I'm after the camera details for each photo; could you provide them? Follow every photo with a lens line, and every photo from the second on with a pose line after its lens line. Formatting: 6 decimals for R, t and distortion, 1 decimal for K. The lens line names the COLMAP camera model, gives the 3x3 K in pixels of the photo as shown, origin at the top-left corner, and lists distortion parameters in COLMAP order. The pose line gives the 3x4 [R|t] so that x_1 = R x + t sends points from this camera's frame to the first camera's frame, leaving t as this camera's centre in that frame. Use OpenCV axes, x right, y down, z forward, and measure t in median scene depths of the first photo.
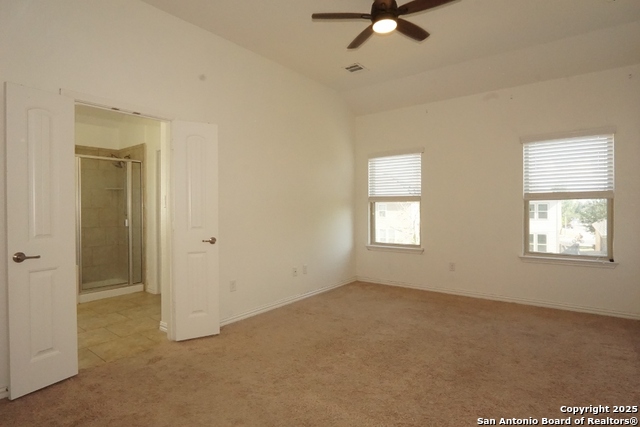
lens RADIAL K [[340.4, 0, 321.4], [0, 340.4, 213.3], [0, 0, 1]] dist [-0.029705, 0.004537]
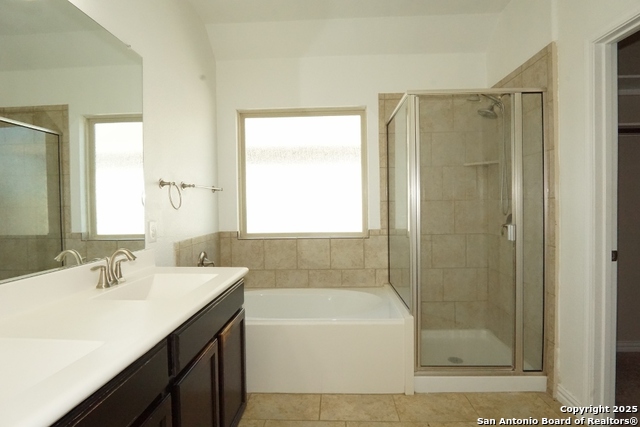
lens RADIAL K [[340.4, 0, 322.0], [0, 340.4, 210.4], [0, 0, 1]] dist [-0.029705, 0.004537]
pose [[0.573375, 0.014493, -0.819165, -0.332740], [0.002760, 0.999804, 0.019621, -0.009353], [0.819289, -0.013511, 0.573222, 0.505717]]
